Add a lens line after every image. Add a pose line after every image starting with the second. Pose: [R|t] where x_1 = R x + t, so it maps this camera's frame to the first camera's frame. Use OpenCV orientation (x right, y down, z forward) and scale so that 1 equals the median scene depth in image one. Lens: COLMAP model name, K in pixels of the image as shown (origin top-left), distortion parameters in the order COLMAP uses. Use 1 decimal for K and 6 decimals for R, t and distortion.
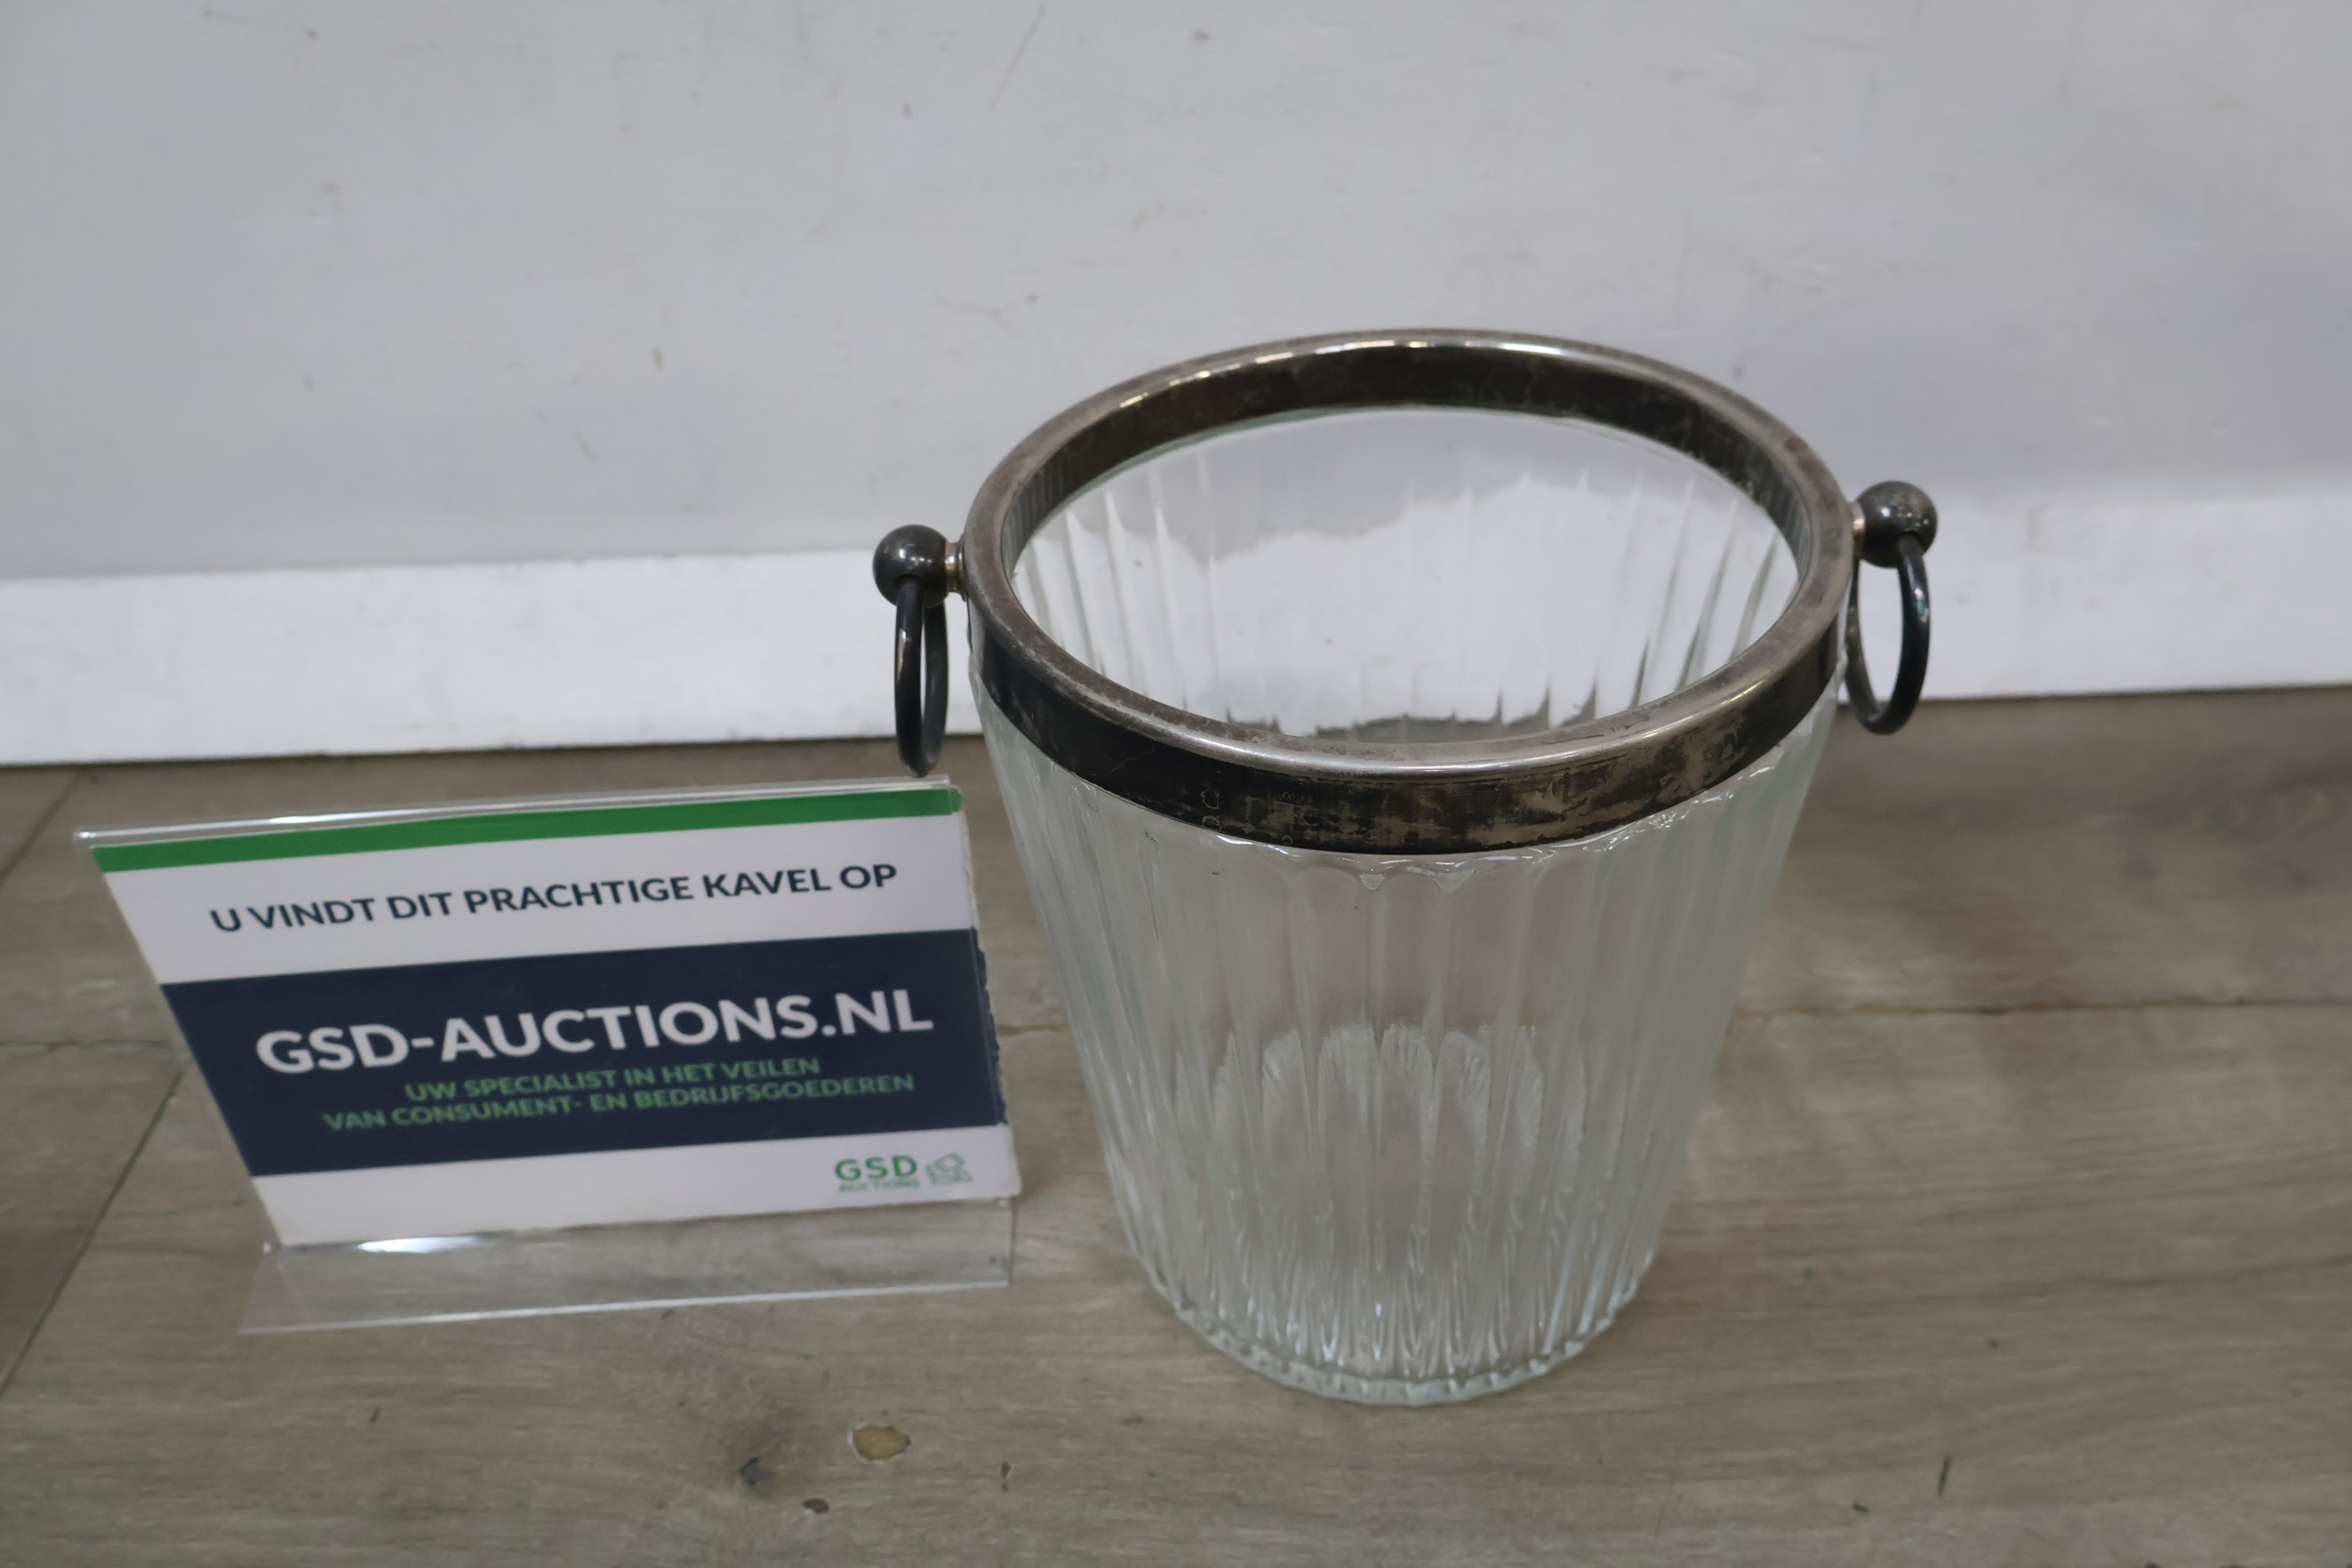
lens RADIAL K [[2138.3, 0, 1182.7], [0, 2138.3, 785.4], [0, 0, 1]] dist [0.017001, 0.000000]
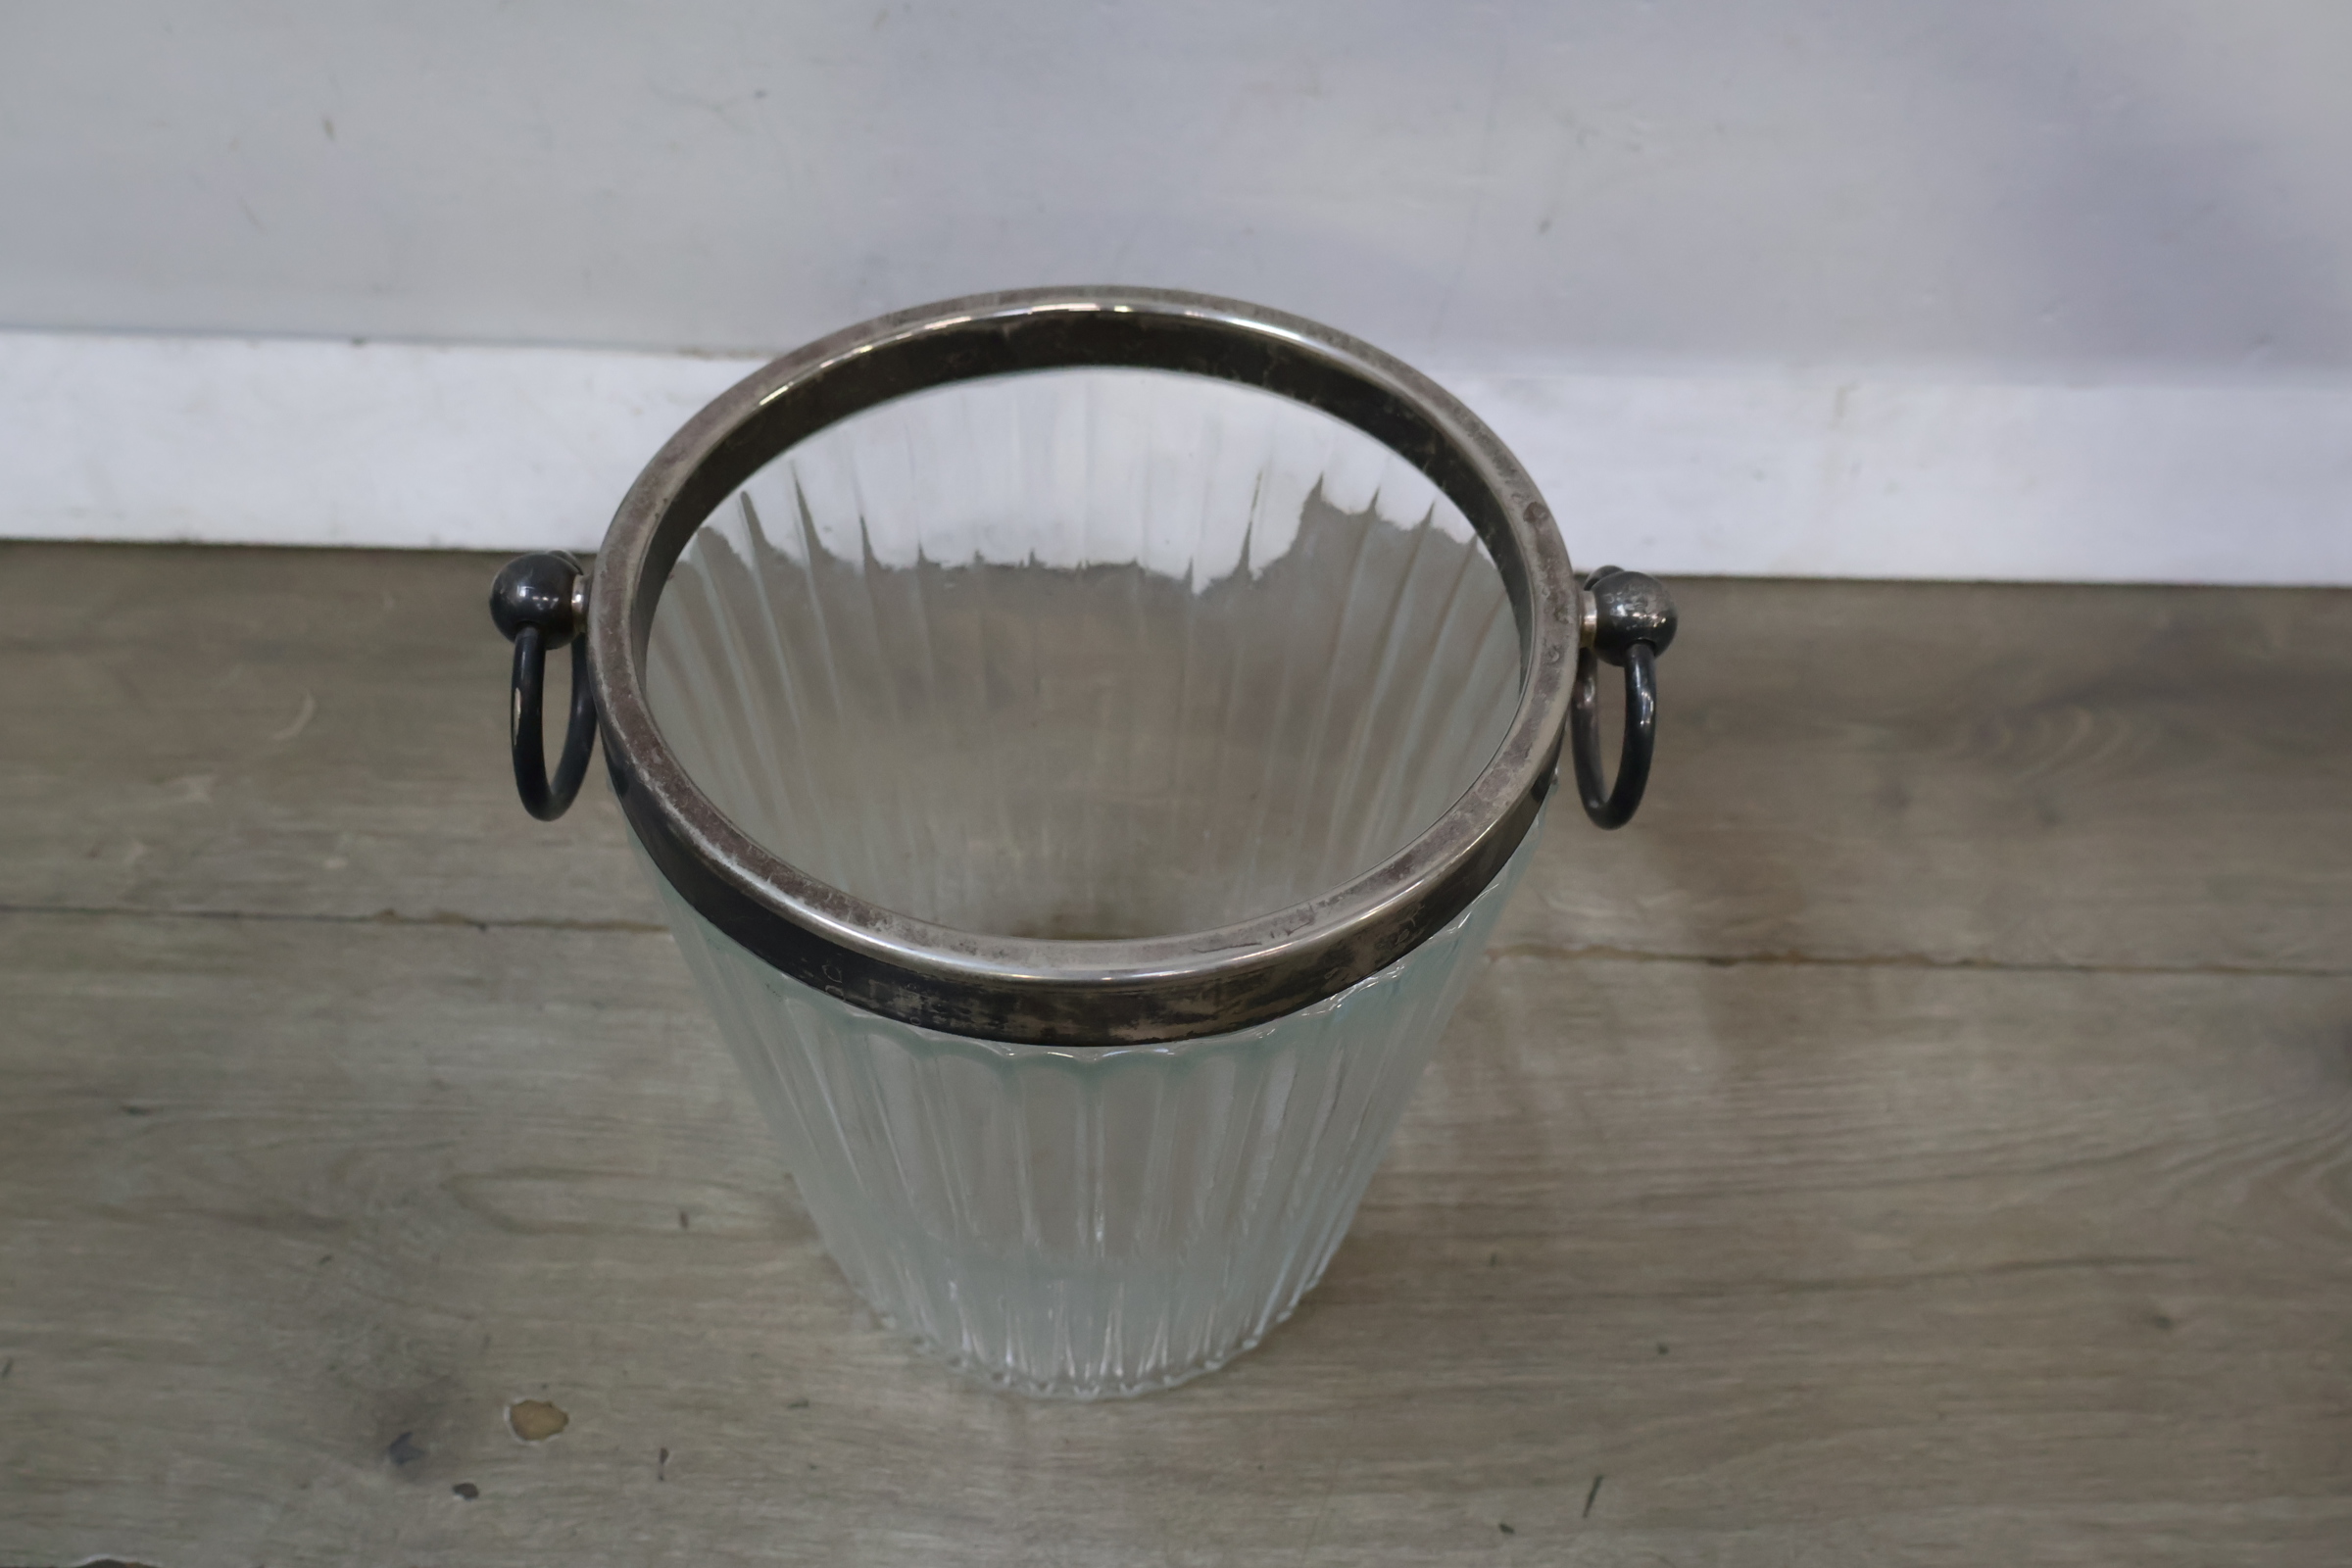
lens RADIAL K [[2138.3, 0, 1172.4], [0, 2138.3, 787.7], [0, 0, 1]] dist [0.017001, 0.000000]
pose [[0.996680, 0.044491, 0.068185, 0.068868], [-0.058812, 0.972568, 0.225061, -0.213356], [-0.056302, -0.228323, 0.971956, 0.095461]]
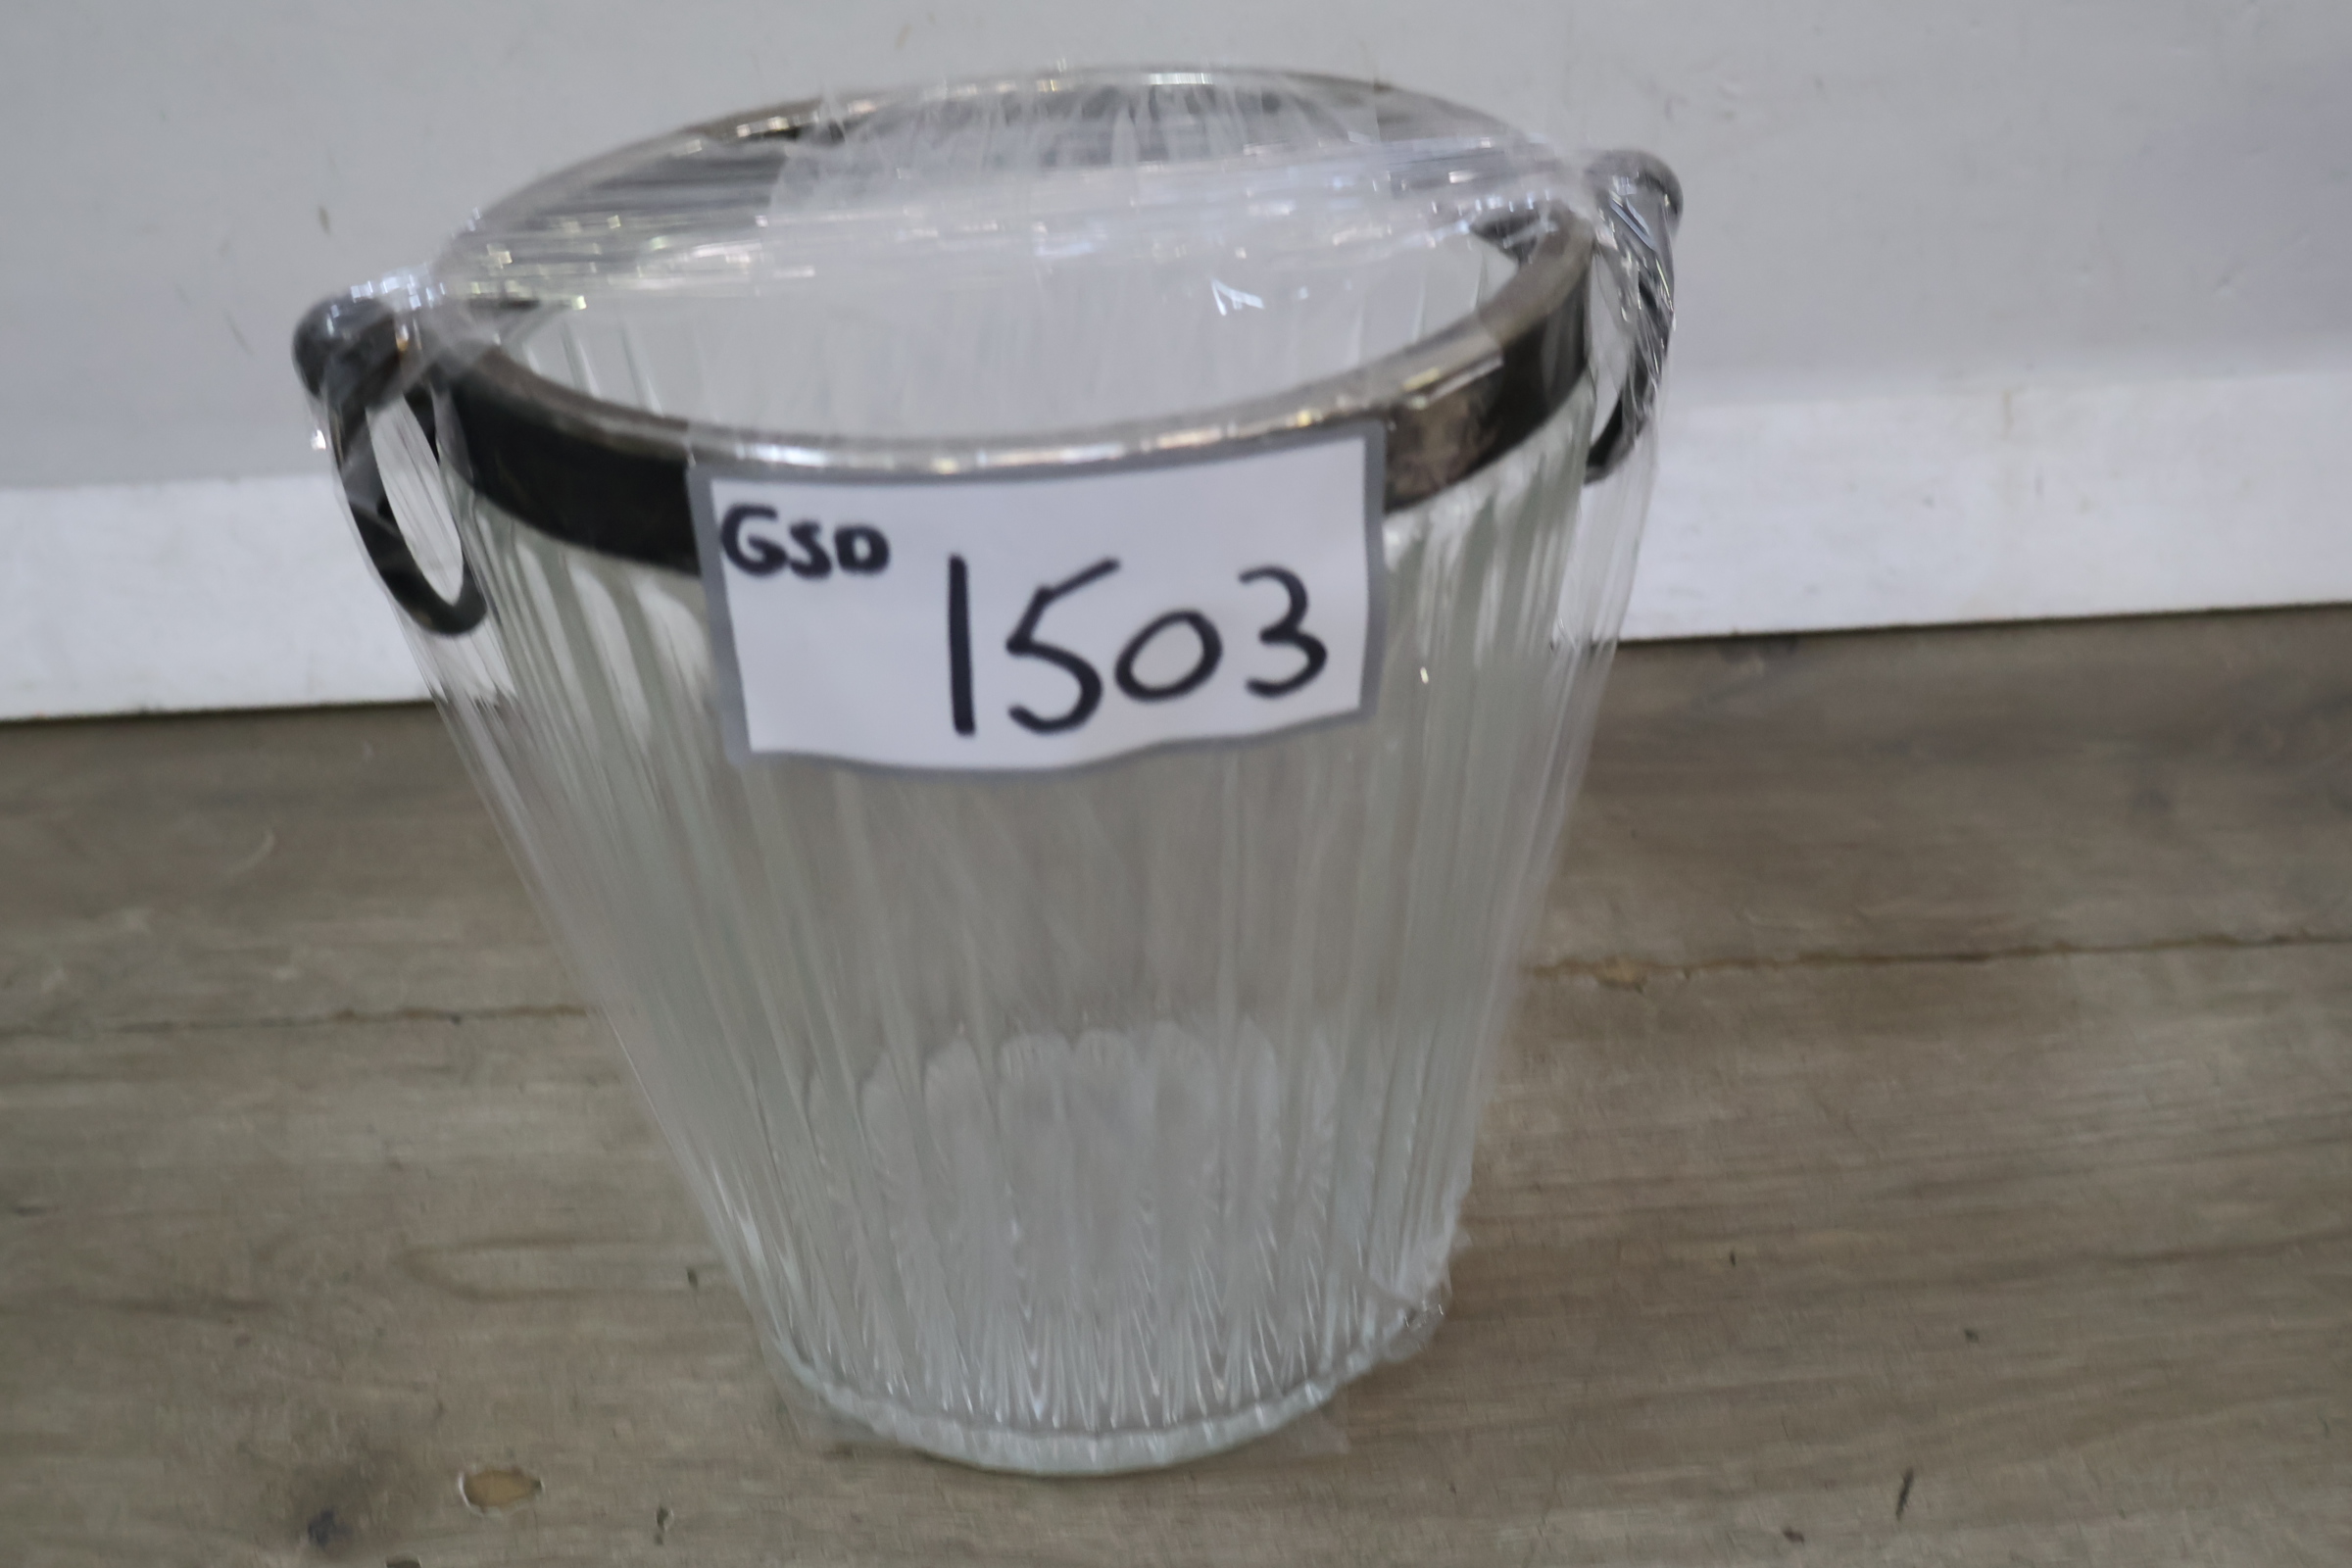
lens RADIAL K [[2439.5, 0, 1174.0], [0, 2439.5, 767.9], [0, 0, 1]] dist [-0.001587, 0.000000]
pose [[0.999787, -0.012681, 0.016289, 0.084226], [0.014178, 0.995339, -0.095391, 0.140685], [-0.015003, 0.095602, 0.995307, 0.122897]]
